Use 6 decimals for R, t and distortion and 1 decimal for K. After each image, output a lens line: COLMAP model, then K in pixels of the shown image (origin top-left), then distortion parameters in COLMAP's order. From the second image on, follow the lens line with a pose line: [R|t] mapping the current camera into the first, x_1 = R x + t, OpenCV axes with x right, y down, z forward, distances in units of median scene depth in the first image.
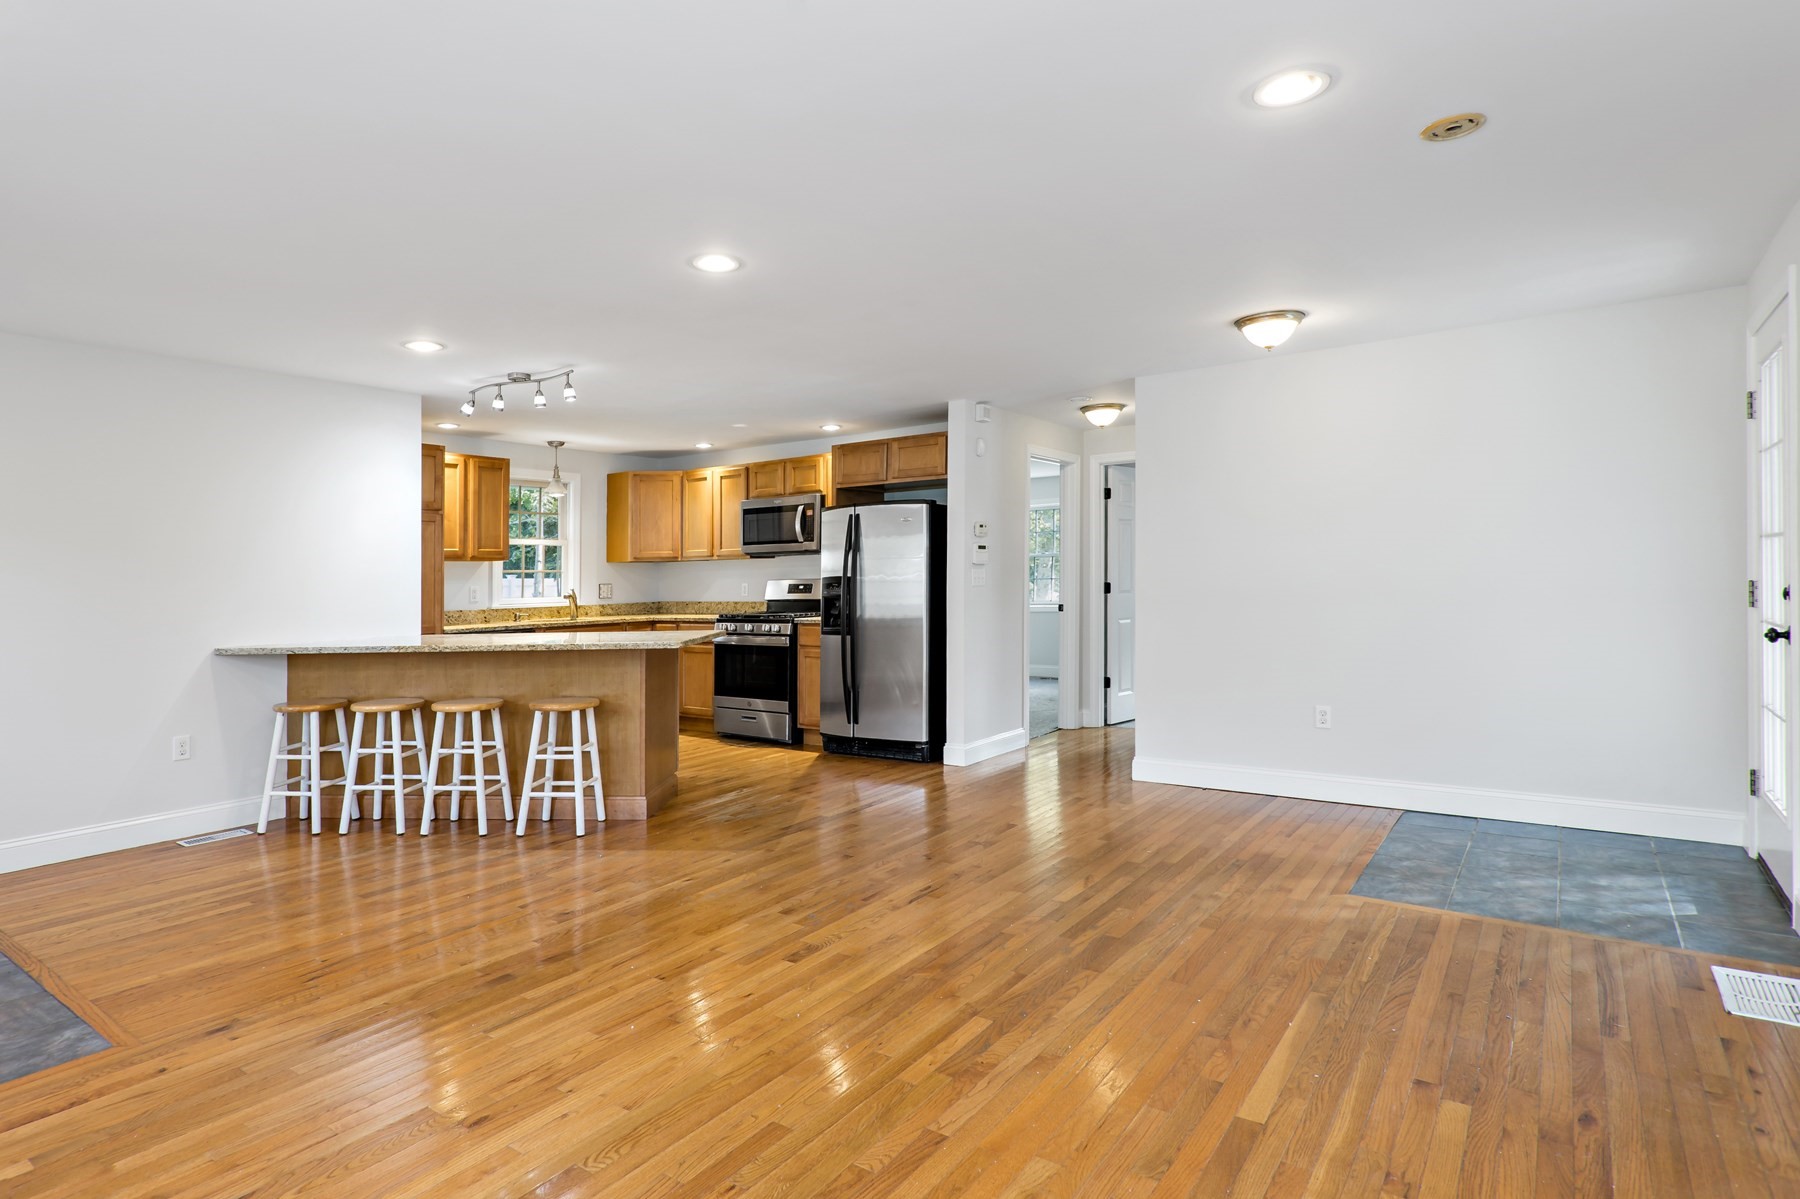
lens RADIAL K [[968.1, 0, 902.0], [0, 968.1, 541.7], [0, 0, 1]] dist [0.000176, 0.001748]
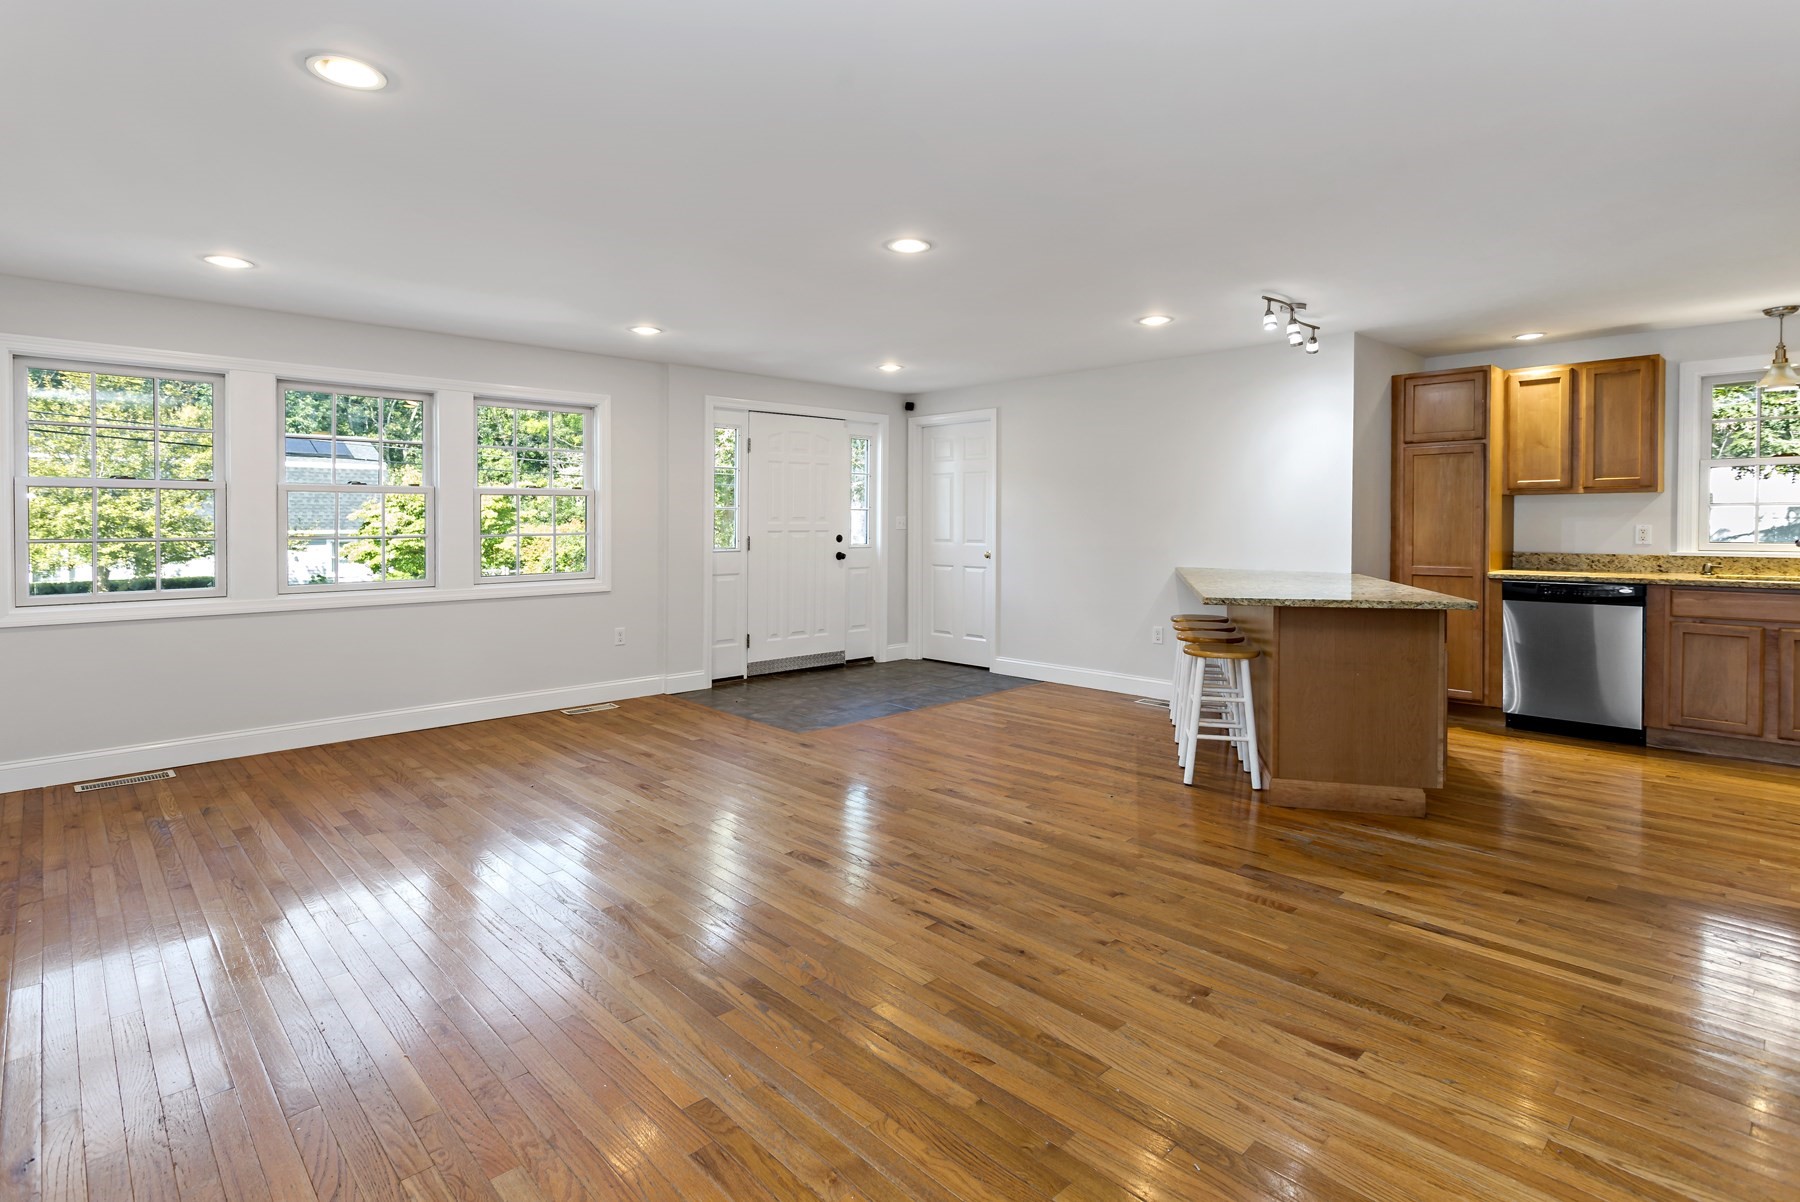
lens RADIAL K [[880.6, 0, 910.2], [0, 880.6, 539.0], [0, 0, 1]] dist [0.082388, -0.030072]
pose [[-0.197775, 0.042536, -0.979324, 0.380136], [0.049954, 0.998197, 0.033267, 0.002991], [0.978974, -0.042342, -0.199543, 0.561041]]
